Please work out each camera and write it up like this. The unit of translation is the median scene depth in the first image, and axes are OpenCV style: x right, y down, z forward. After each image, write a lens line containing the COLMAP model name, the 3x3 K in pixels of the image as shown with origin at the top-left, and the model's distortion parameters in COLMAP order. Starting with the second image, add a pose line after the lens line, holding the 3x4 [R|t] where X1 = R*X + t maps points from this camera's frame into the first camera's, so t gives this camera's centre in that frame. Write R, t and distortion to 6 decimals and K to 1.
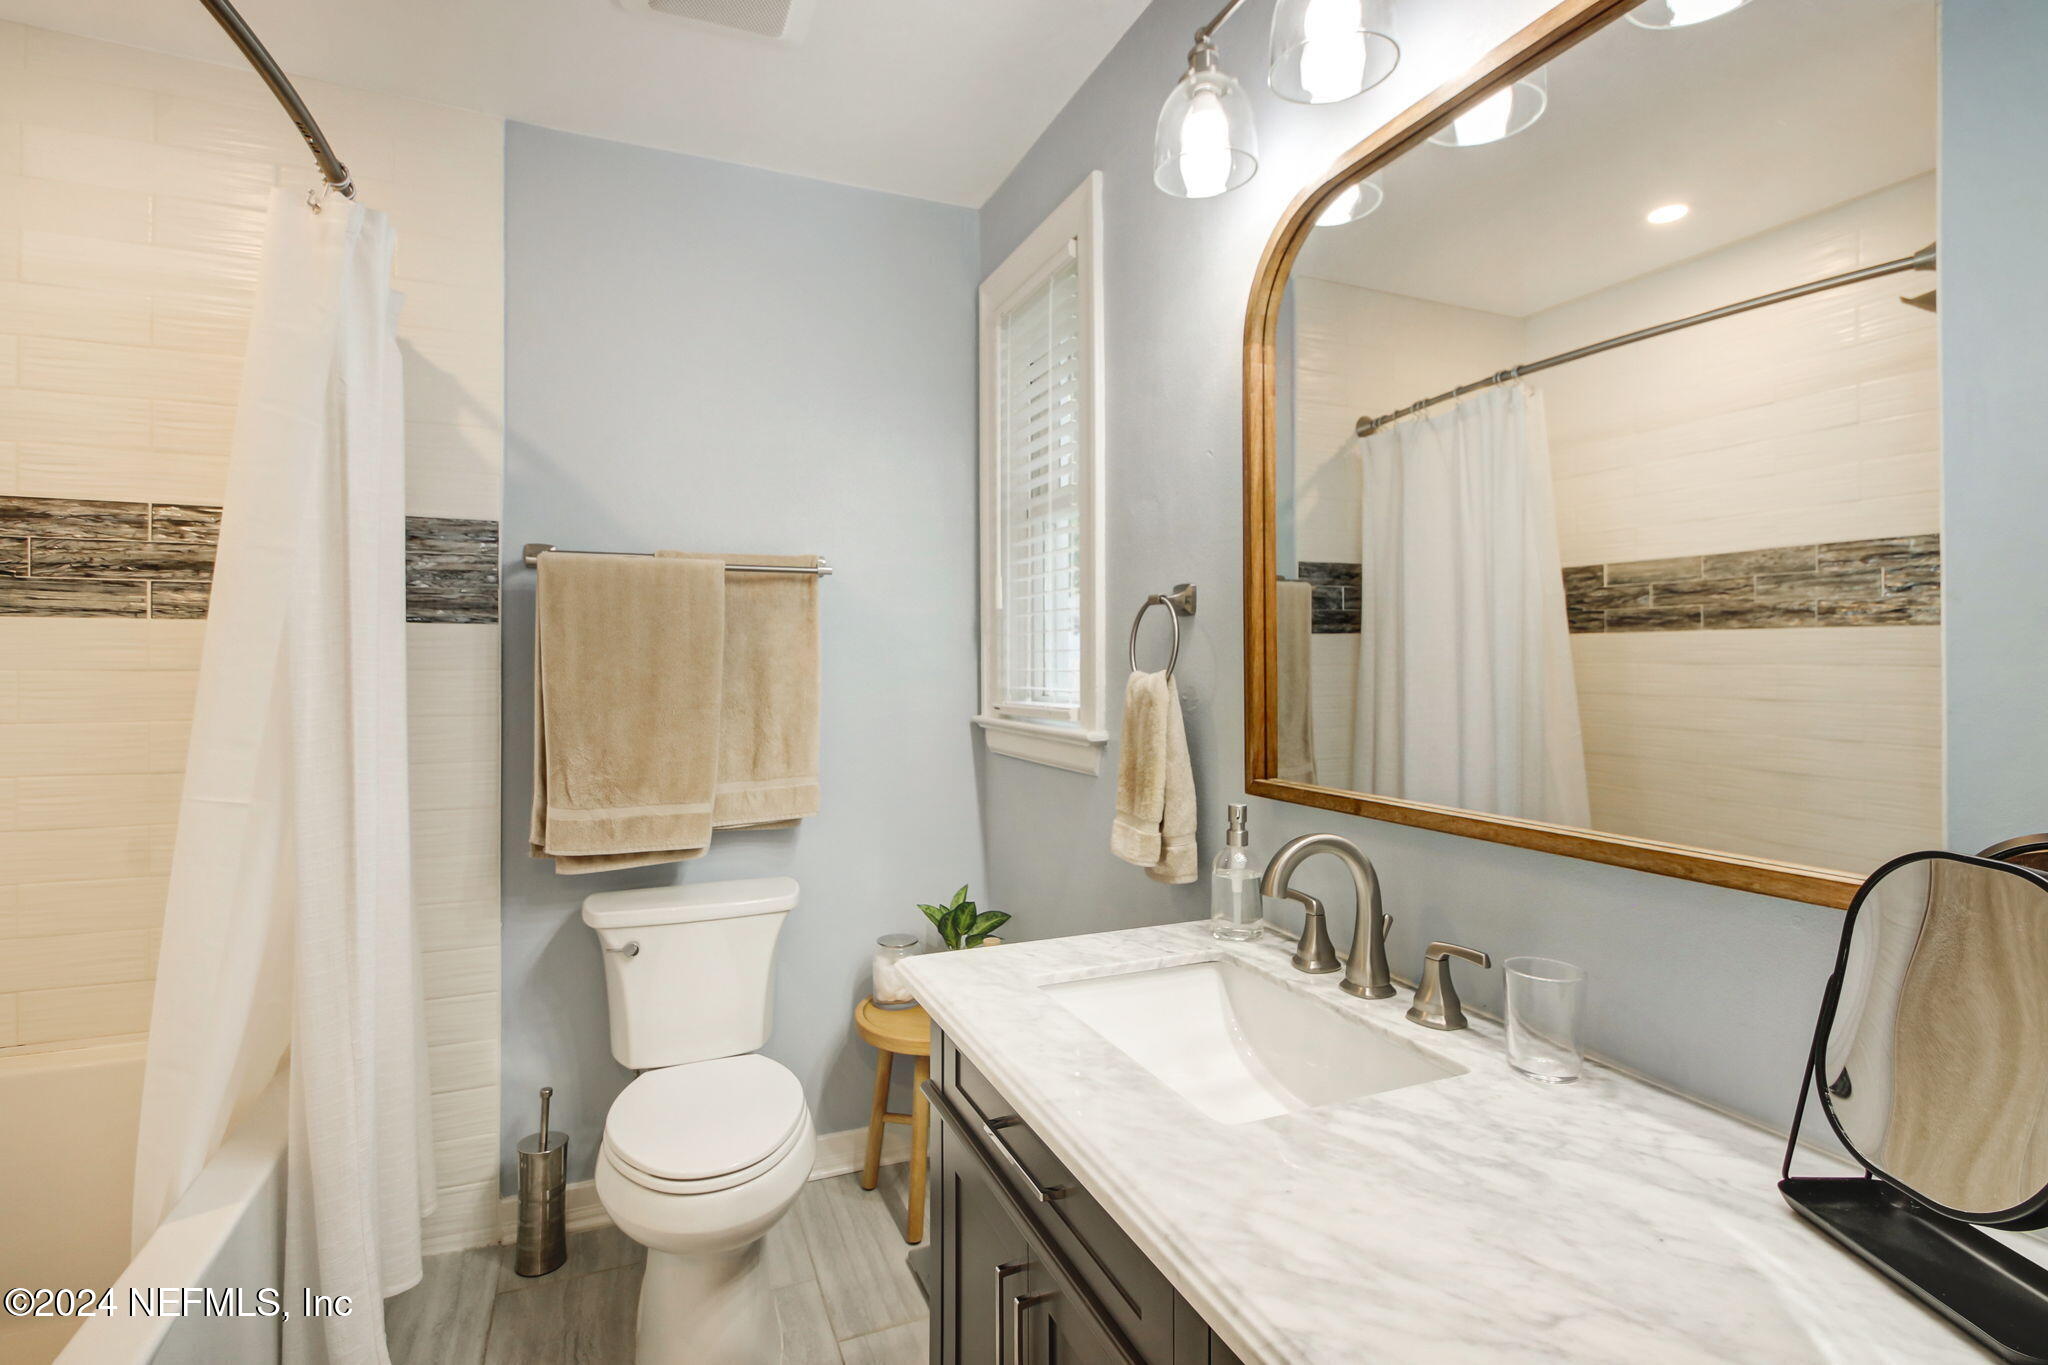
lens RADIAL K [[977.6, 0, 1033.8], [0, 977.6, 682.4], [0, 0, 1]] dist [0.003224, -0.008708]
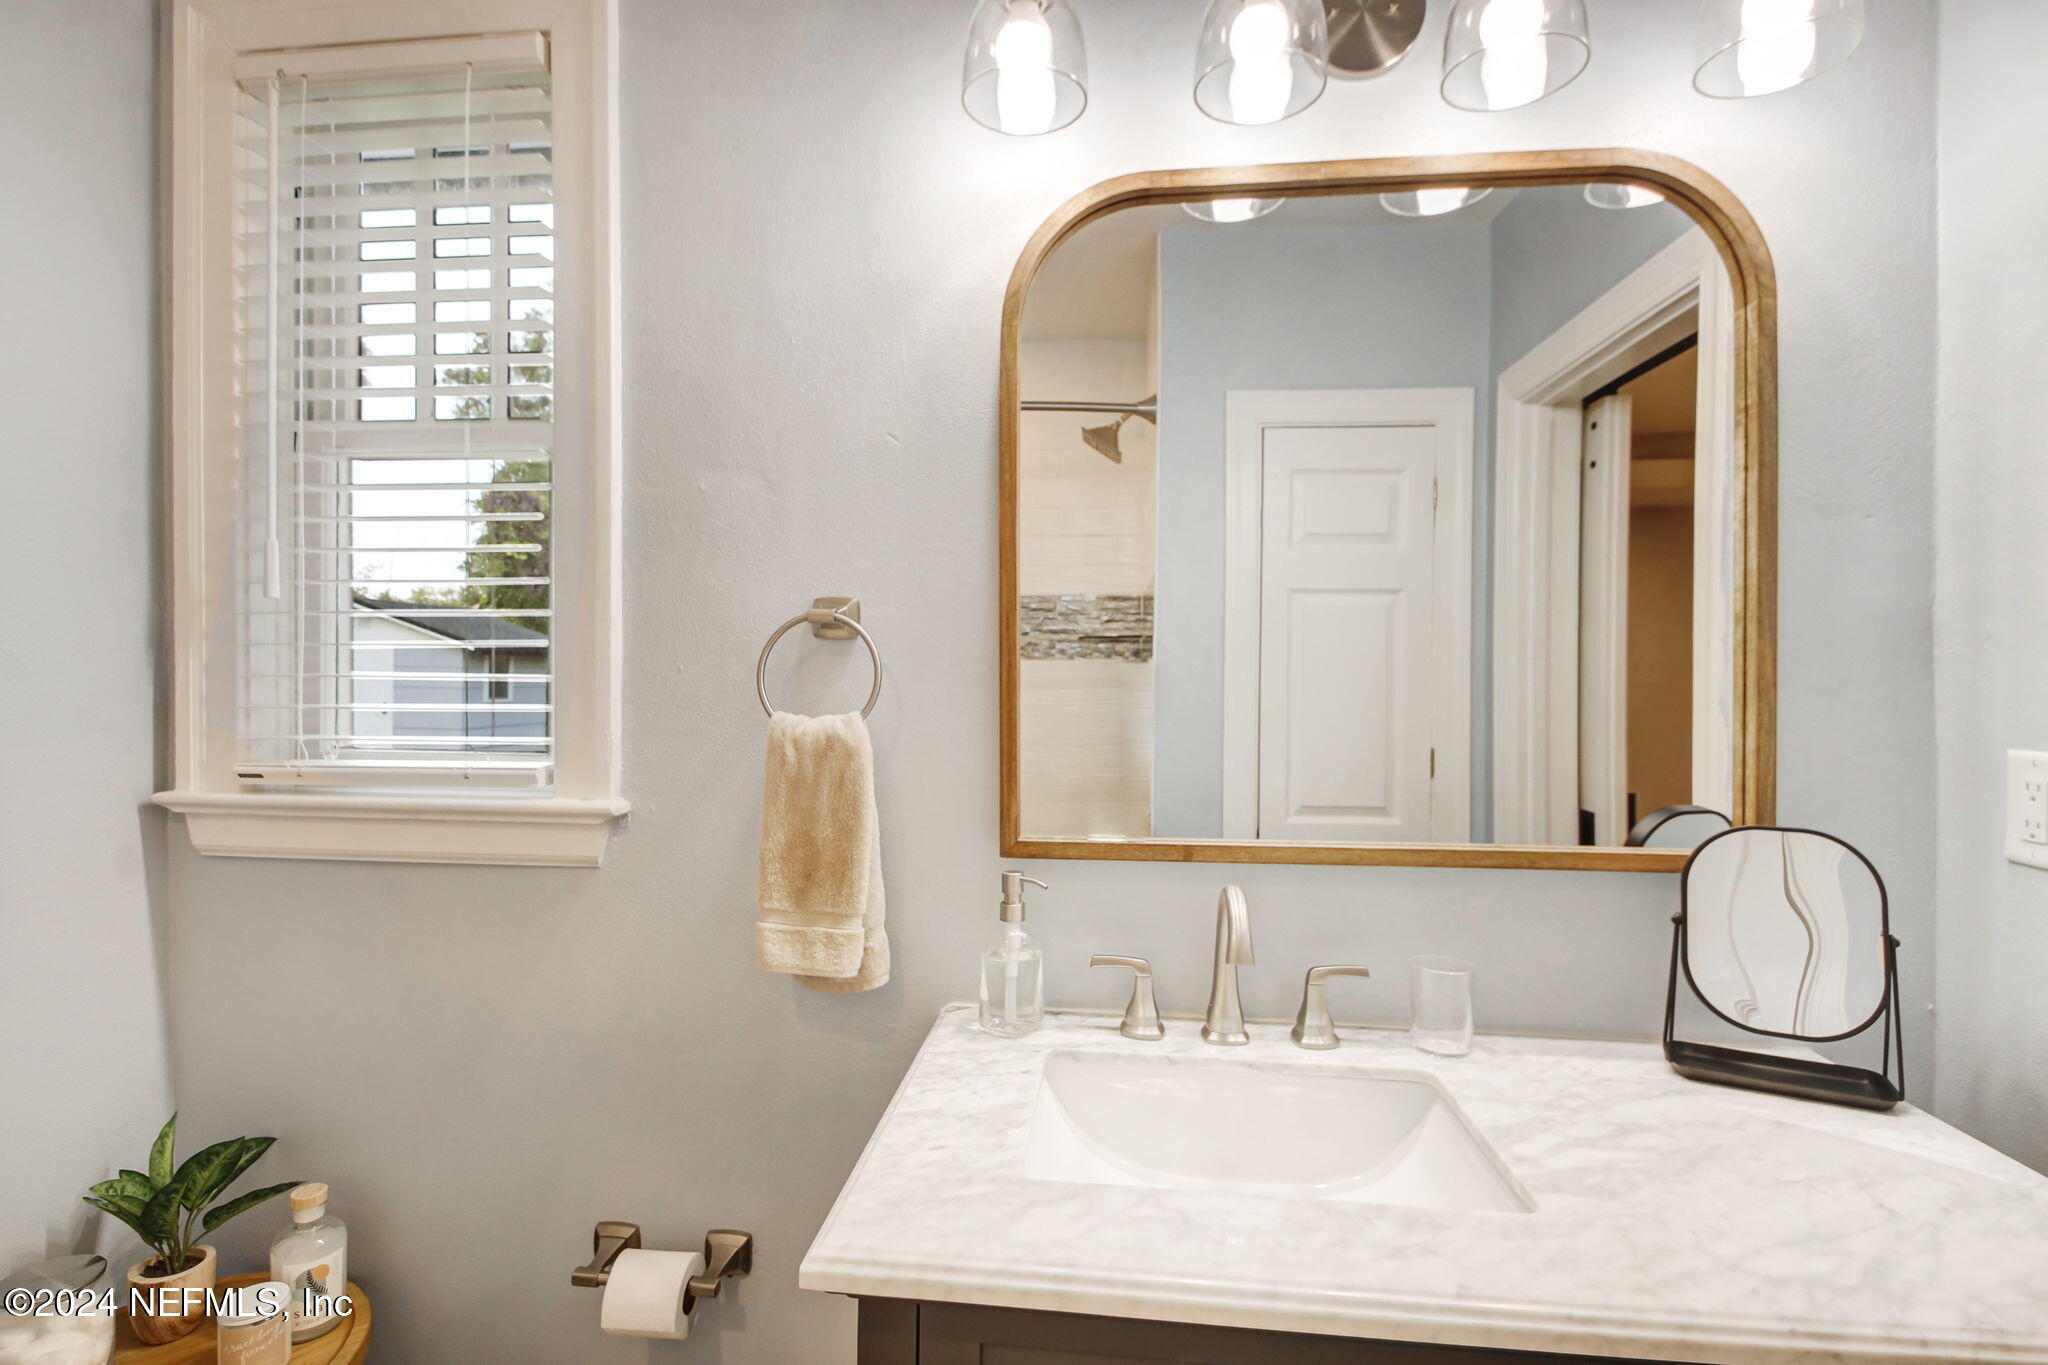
lens RADIAL K [[977.6, 0, 1018.6], [0, 977.6, 666.0], [0, 0, 1]] dist [0.003224, -0.008708]
pose [[0.503964, 0.007287, 0.863694, -0.828006], [0.011707, 0.999815, -0.015266, -0.064524], [-0.863645, 0.017804, 0.503786, 0.892407]]
